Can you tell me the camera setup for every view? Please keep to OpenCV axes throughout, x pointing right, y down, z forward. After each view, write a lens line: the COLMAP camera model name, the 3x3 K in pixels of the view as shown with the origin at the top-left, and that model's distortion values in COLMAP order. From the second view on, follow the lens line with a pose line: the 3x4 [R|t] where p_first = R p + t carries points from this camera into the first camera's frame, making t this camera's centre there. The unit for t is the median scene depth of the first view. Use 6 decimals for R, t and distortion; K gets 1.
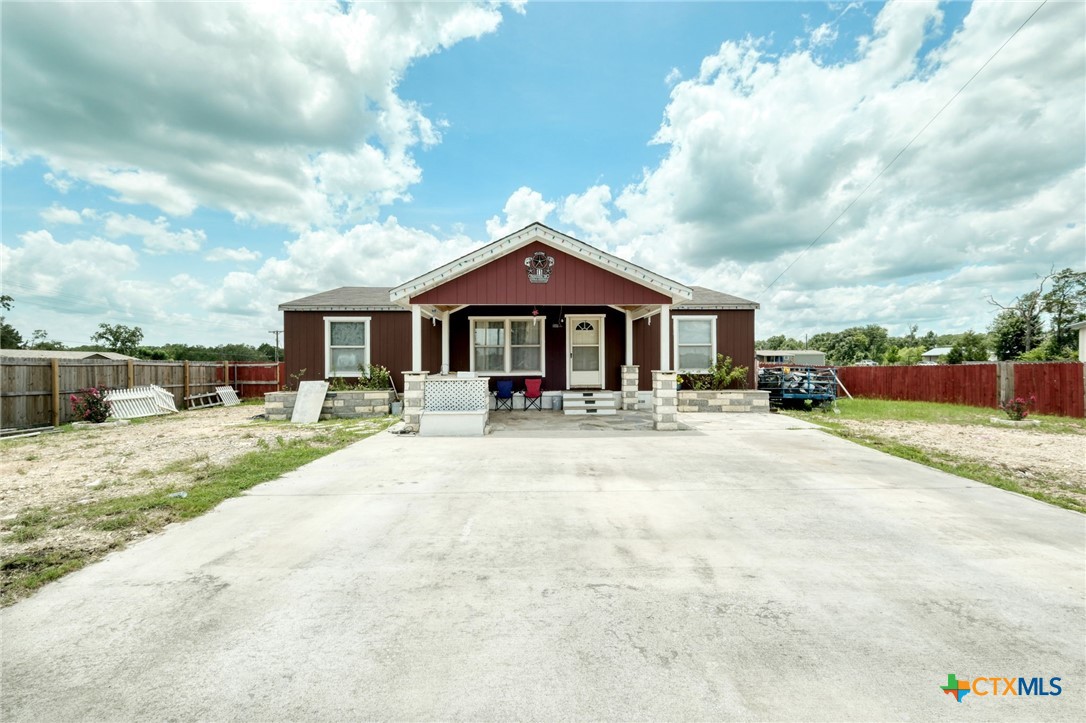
lens RADIAL K [[475.4, 0, 547.5], [0, 475.4, 365.6], [0, 0, 1]] dist [-0.002912, 0.000008]
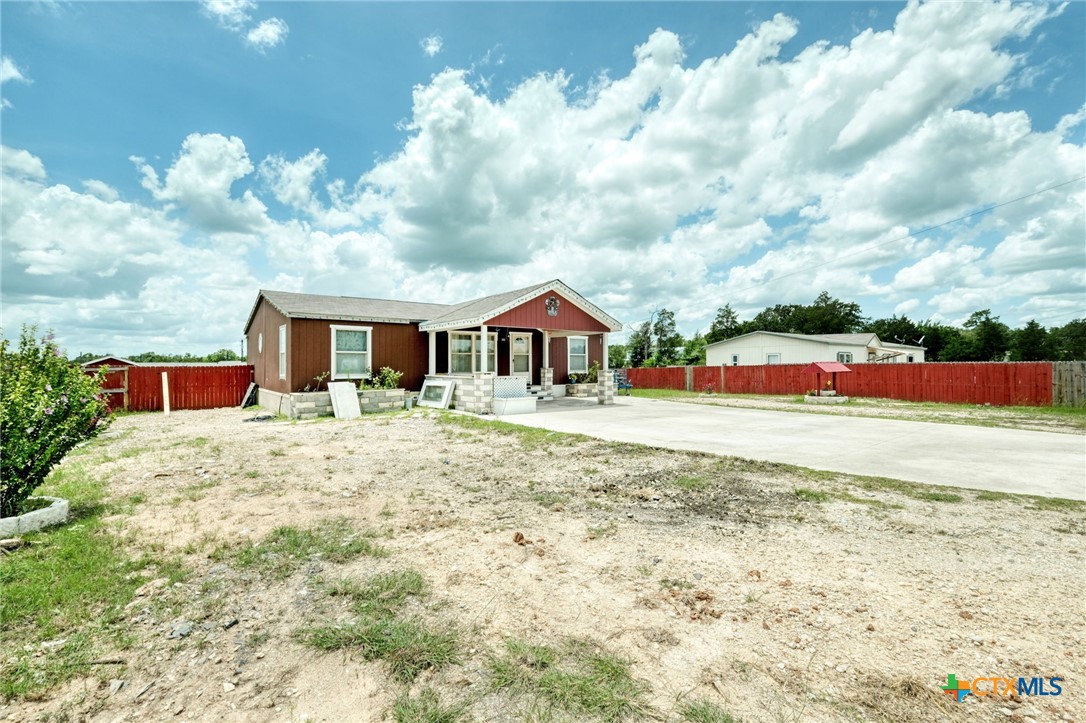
lens RADIAL K [[475.4, 0, 544.4], [0, 475.4, 364.9], [0, 0, 1]] dist [-0.002912, 0.000008]
pose [[0.799579, 0.001336, 0.600560, -0.734742], [0.005517, 0.999939, -0.009570, 0.004349], [-0.600536, 0.010965, 0.799523, -0.188790]]
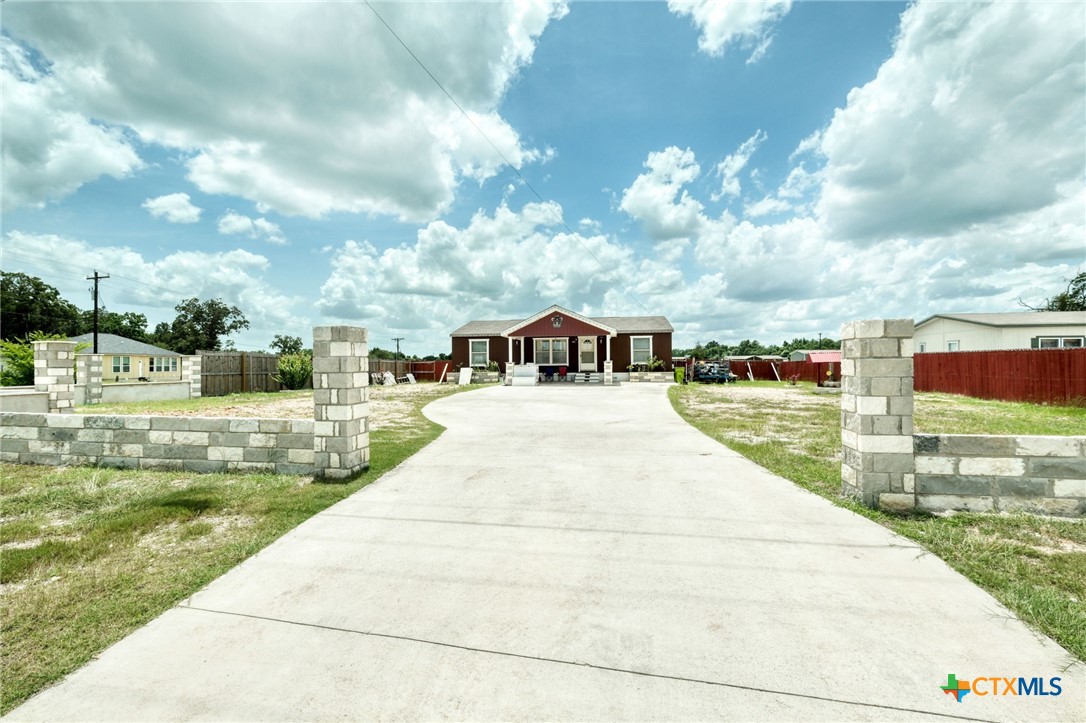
lens RADIAL K [[500.5, 0, 544.4], [0, 500.5, 360.9], [0, 0, 1]] dist [-0.003661, -0.000560]
pose [[0.983029, -0.006049, -0.183349, 0.302014], [0.003616, 0.999901, -0.013605, 0.031288], [0.183413, 0.012712, 0.982954, -1.224543]]
